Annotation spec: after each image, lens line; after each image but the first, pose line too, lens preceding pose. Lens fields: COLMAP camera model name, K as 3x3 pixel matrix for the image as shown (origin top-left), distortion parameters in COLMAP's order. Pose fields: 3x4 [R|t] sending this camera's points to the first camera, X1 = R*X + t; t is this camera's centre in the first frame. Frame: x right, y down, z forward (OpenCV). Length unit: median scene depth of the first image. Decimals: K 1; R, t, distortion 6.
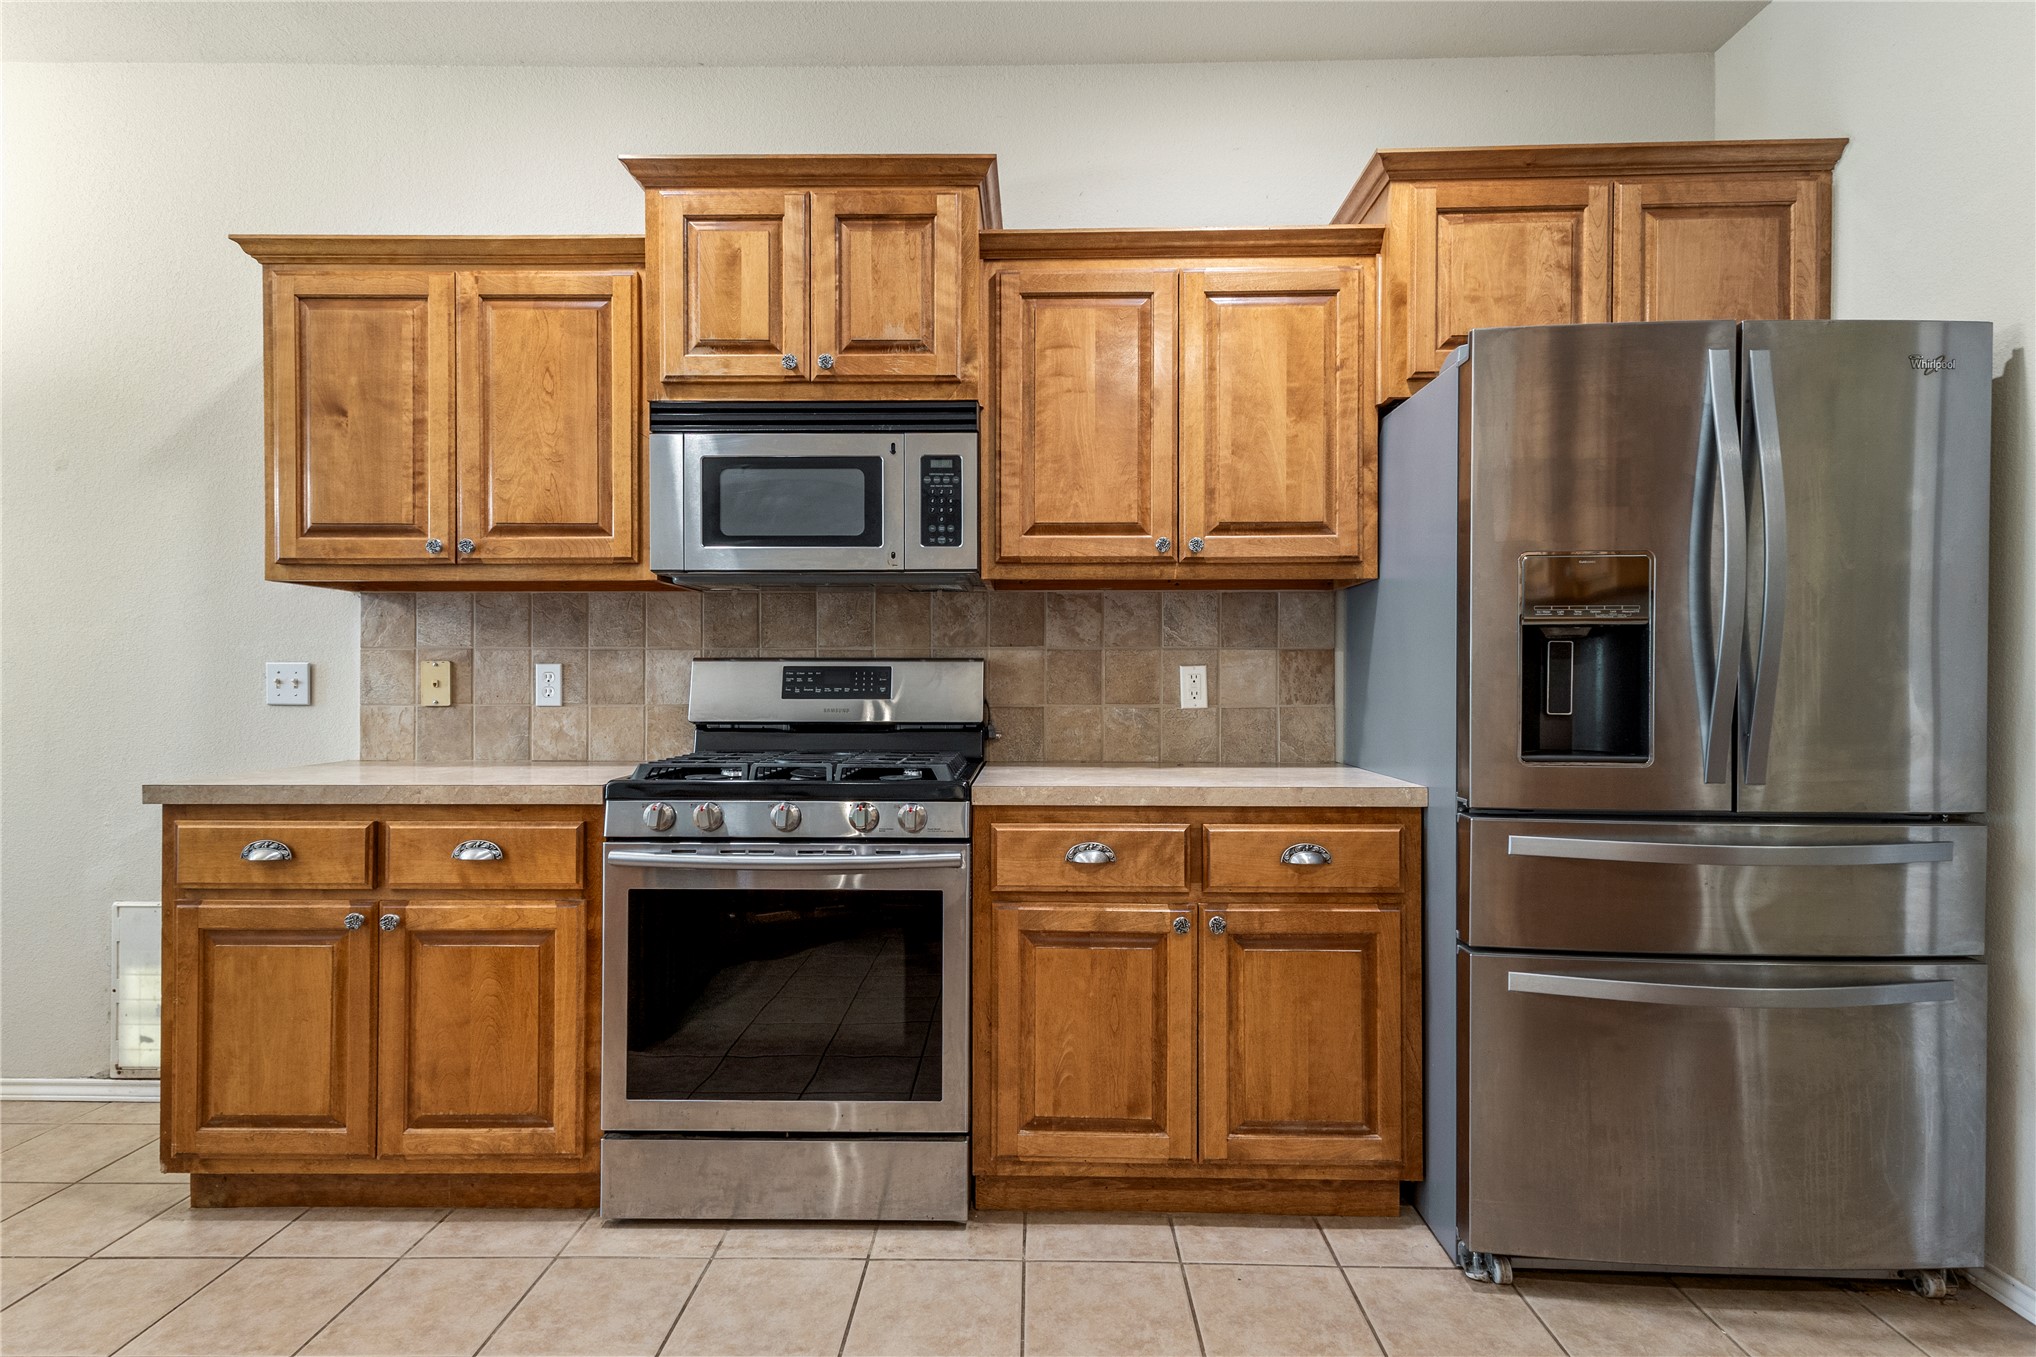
lens RADIAL K [[1051.6, 0, 1012.8], [0, 1051.6, 683.0], [0, 0, 1]] dist [0.027595, -0.004056]
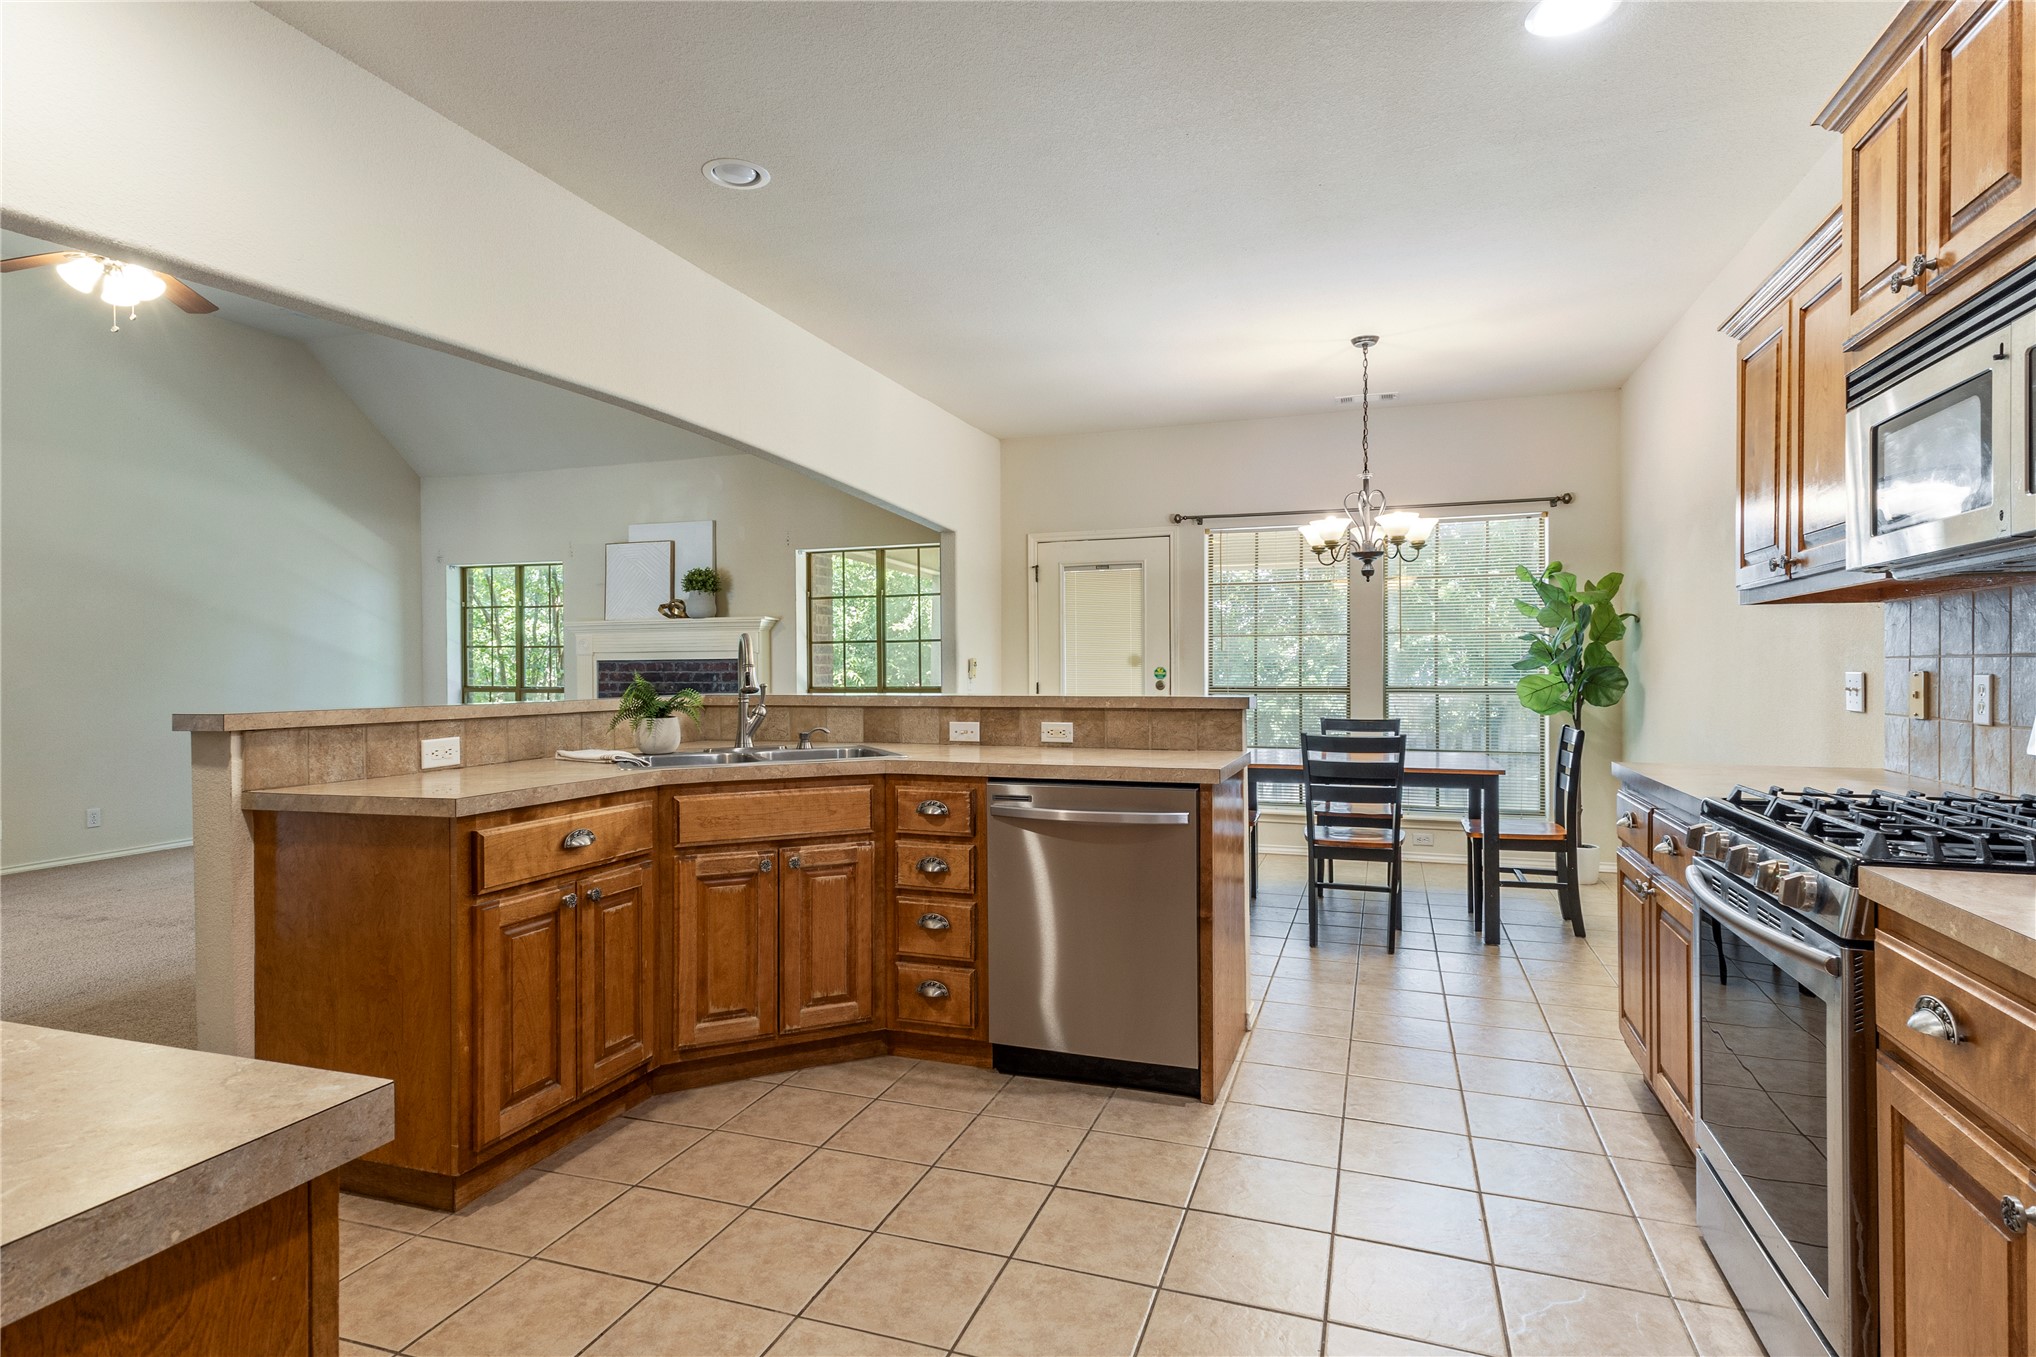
lens RADIAL K [[1051.6, 0, 1009.8], [0, 1051.6, 669.9], [0, 0, 1]] dist [0.027595, -0.004056]
pose [[-0.318111, 0.001940, -0.948051, 0.700449], [-0.001336, 0.999996, 0.002495, -0.026369], [0.948052, 0.002060, -0.318108, 0.620956]]
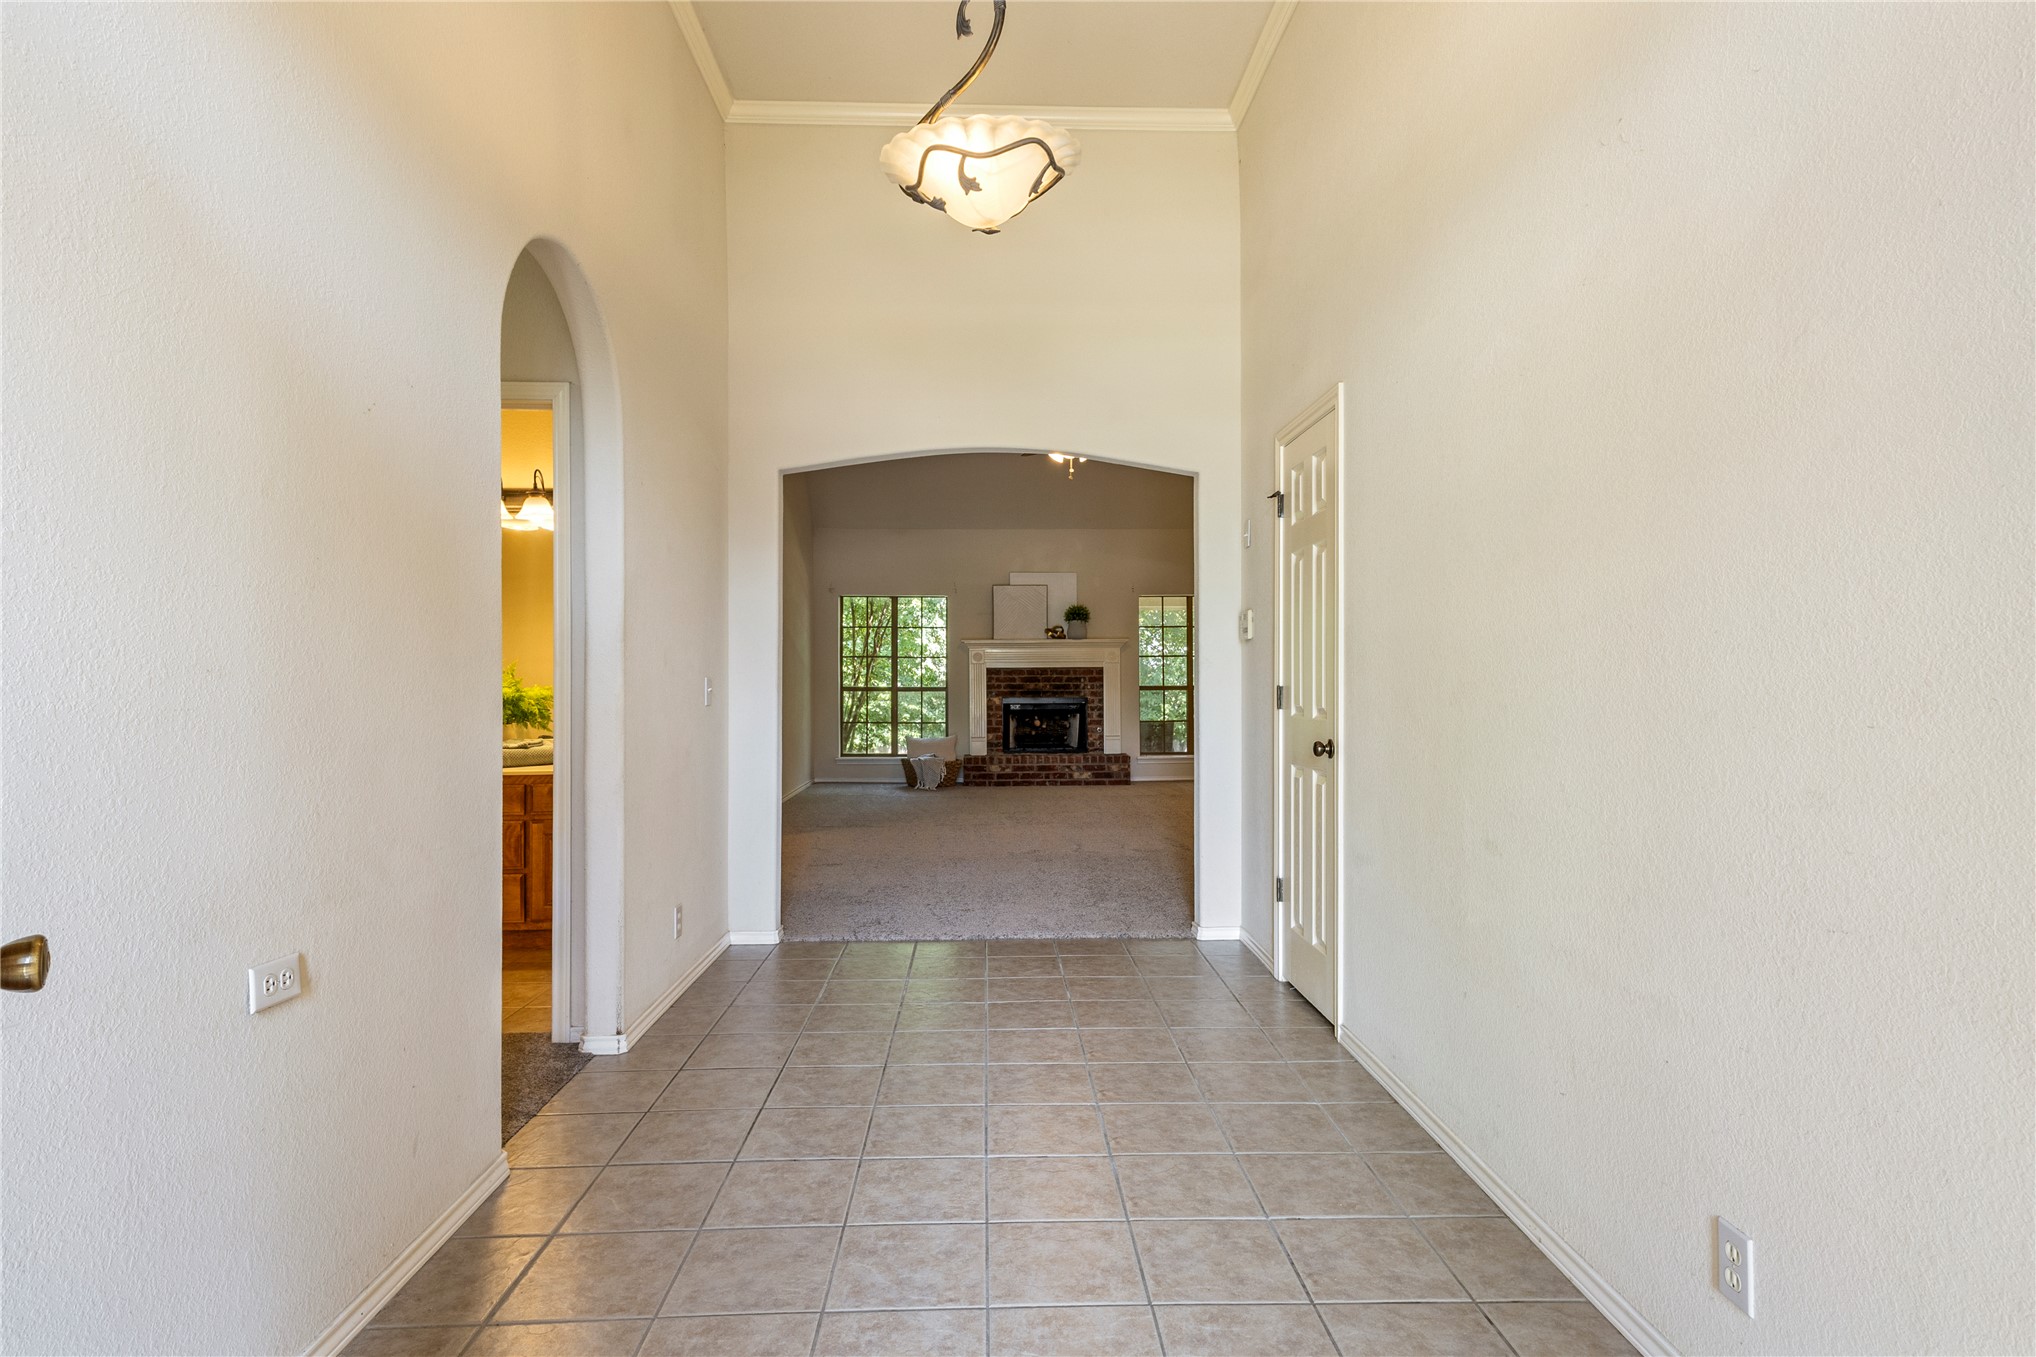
lens RADIAL K [[1051.6, 0, 1022.9], [0, 1051.6, 678.9], [0, 0, 1]] dist [0.027595, -0.004056]
pose [[0.047354, 0.006254, -0.998859, 2.655749], [-0.001506, 0.999980, 0.006190, -0.026155], [0.998877, 0.001212, 0.047363, -1.767936]]
